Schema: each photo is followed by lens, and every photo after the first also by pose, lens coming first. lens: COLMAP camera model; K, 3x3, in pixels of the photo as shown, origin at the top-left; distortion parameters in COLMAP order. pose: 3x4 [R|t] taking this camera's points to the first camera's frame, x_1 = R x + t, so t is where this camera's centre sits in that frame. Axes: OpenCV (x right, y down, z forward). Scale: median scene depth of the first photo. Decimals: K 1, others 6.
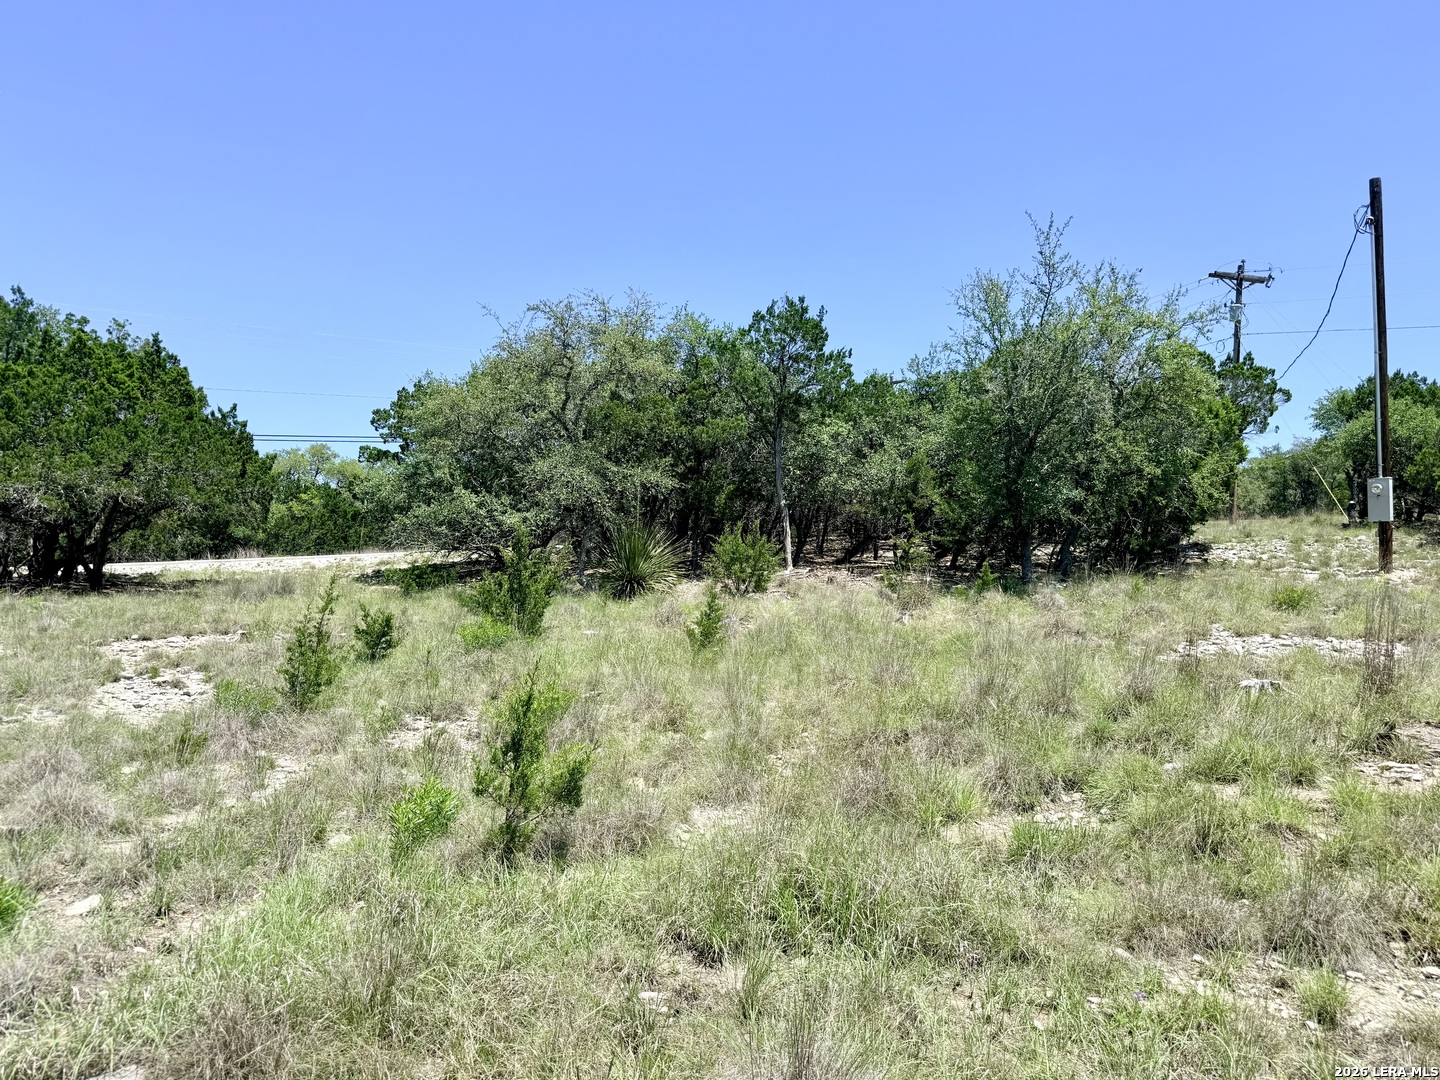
lens RADIAL K [[997.7, 0, 727.1], [0, 997.7, 543.8], [0, 0, 1]] dist [0.013825, -0.038115]
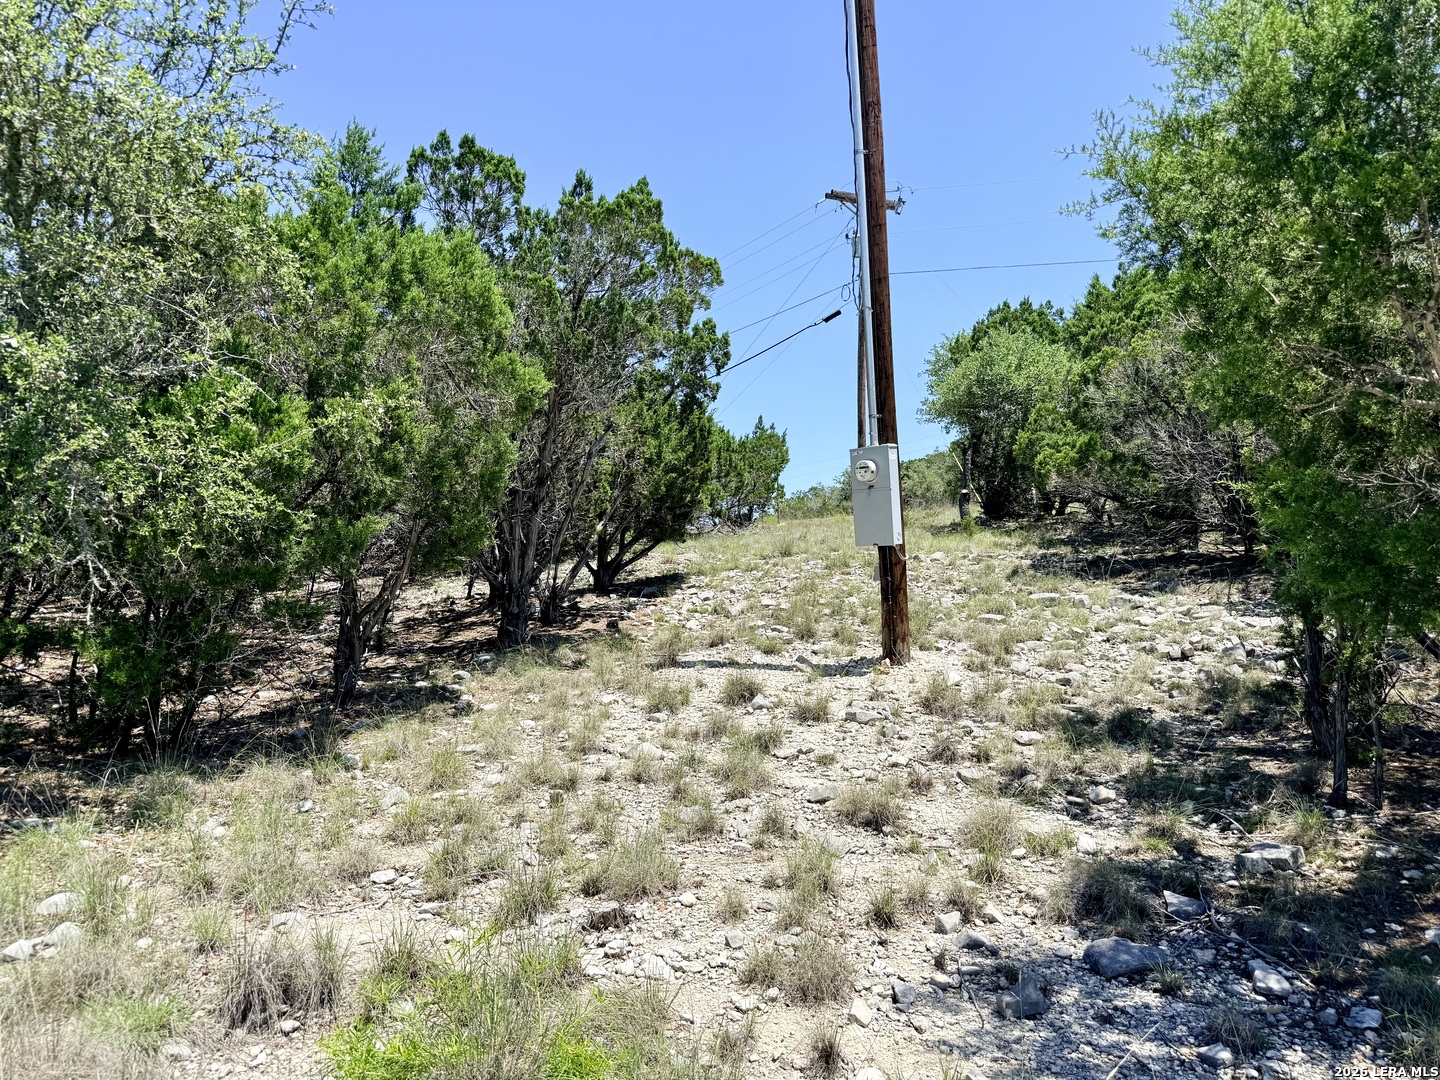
lens RADIAL K [[997.7, 0, 726.2], [0, 997.7, 554.2], [0, 0, 1]] dist [0.013825, -0.038115]
pose [[0.972850, -0.041758, 0.227639, 0.616821], [0.037928, 0.999056, 0.021177, -0.038145], [-0.228309, -0.011968, 0.973515, 0.742872]]
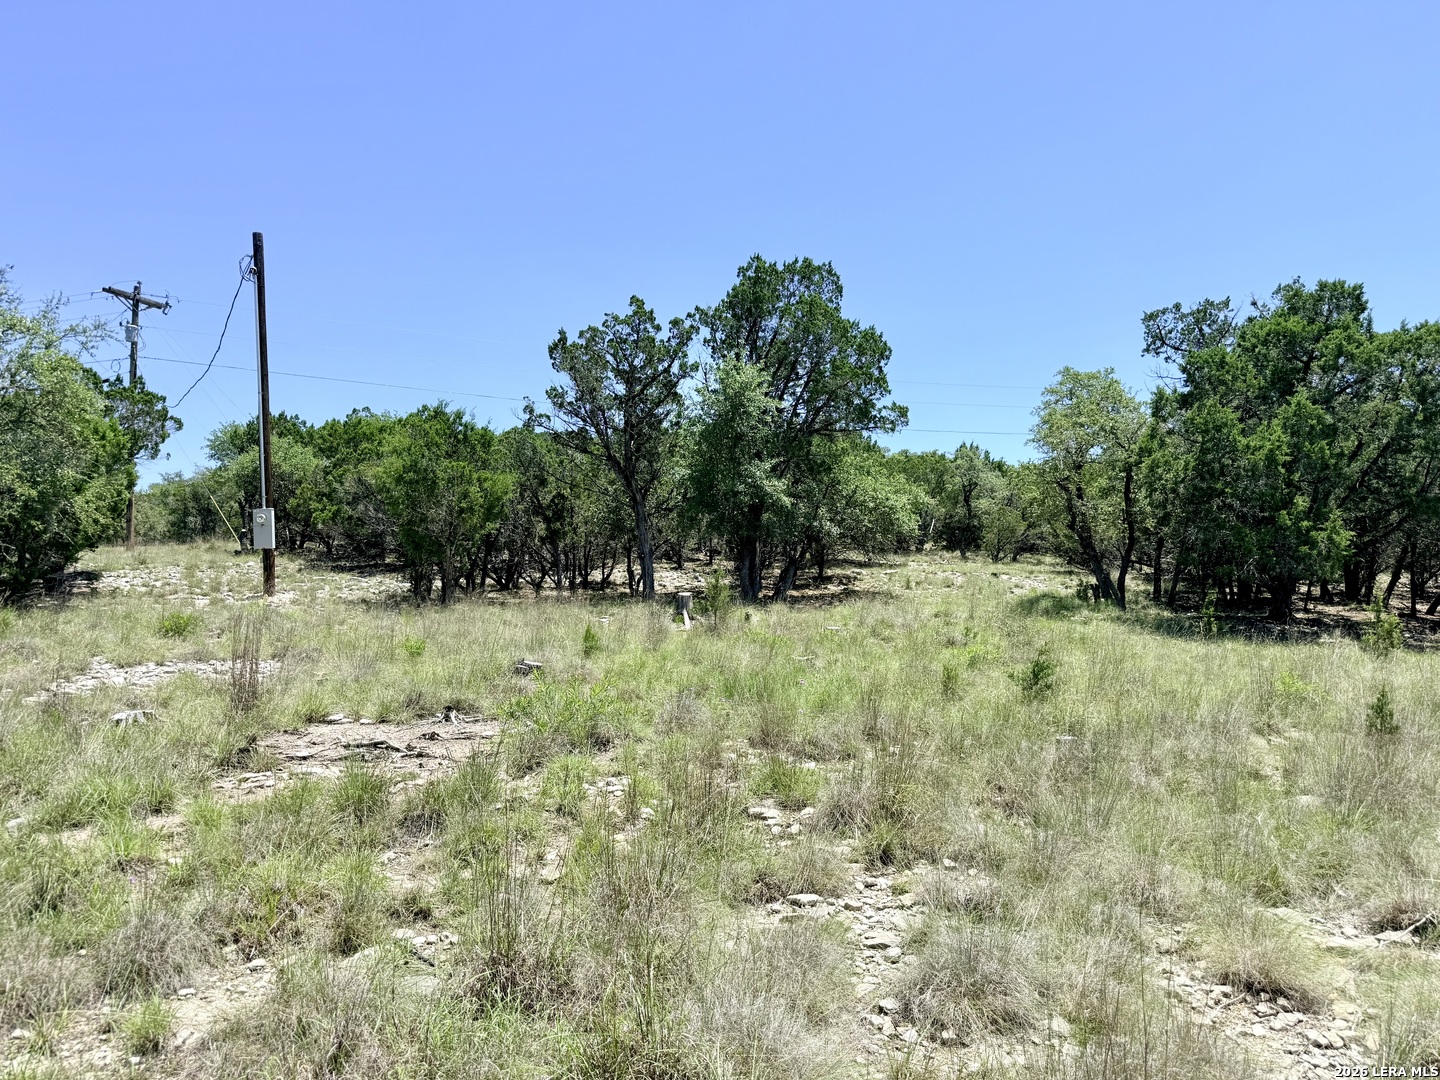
lens RADIAL K [[997.7, 0, 713.4], [0, 997.7, 550.0], [0, 0, 1]] dist [0.013825, -0.038115]
pose [[0.545117, 0.002558, 0.838356, 0.010737], [0.014420, 0.999819, -0.012427, -0.000573], [-0.838236, 0.018863, 0.544982, -0.004985]]
